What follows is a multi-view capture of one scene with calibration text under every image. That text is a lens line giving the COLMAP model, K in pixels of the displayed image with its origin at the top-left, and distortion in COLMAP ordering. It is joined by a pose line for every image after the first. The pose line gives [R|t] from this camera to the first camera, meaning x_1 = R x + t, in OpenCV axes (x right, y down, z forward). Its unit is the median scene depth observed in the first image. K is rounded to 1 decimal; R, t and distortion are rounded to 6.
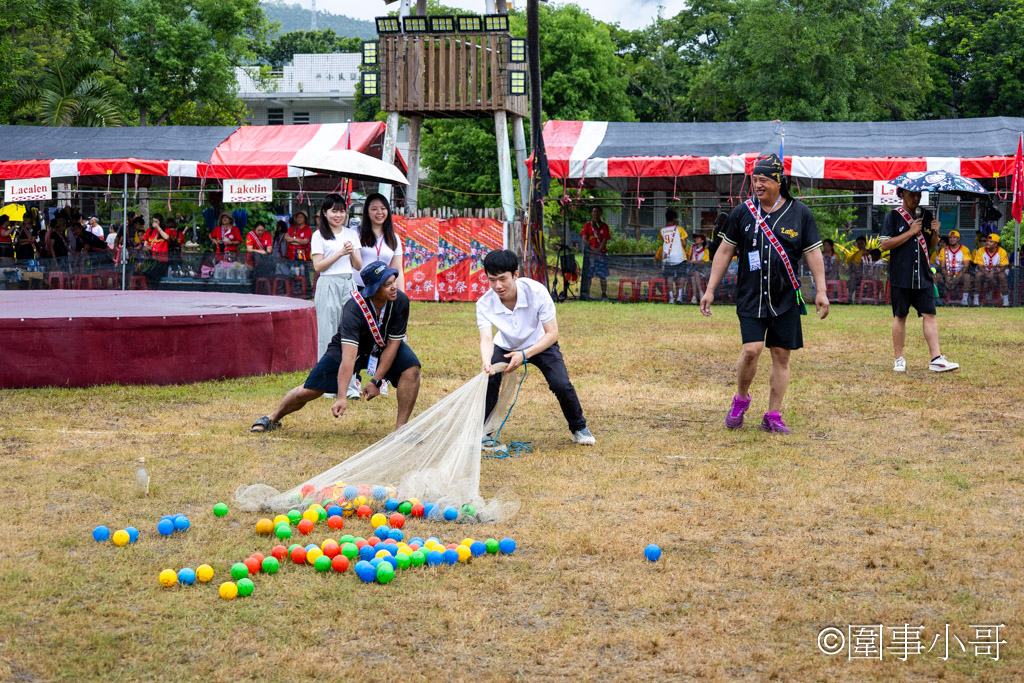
lens RADIAL K [[1773.8, 0, 512.0], [0, 1773.8, 341.5], [0, 0, 1]] dist [0.033870, -0.234198]
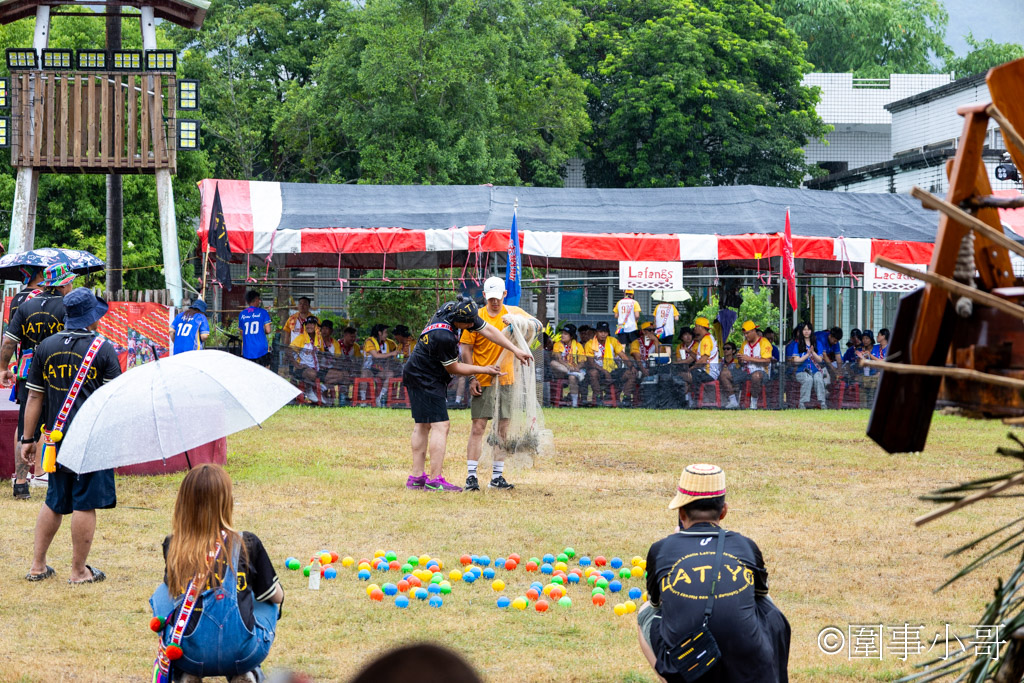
lens RADIAL K [[3081.4, 0, 512.0], [0, 3081.4, 341.5], [0, 0, 1]] dist [0.048402, -1.338796]
pose [[0.963305, 0.001673, 0.268402, -0.228870], [0.012132, 0.998687, -0.049767, 0.019152], [-0.268133, 0.051197, 0.962021, -0.377861]]
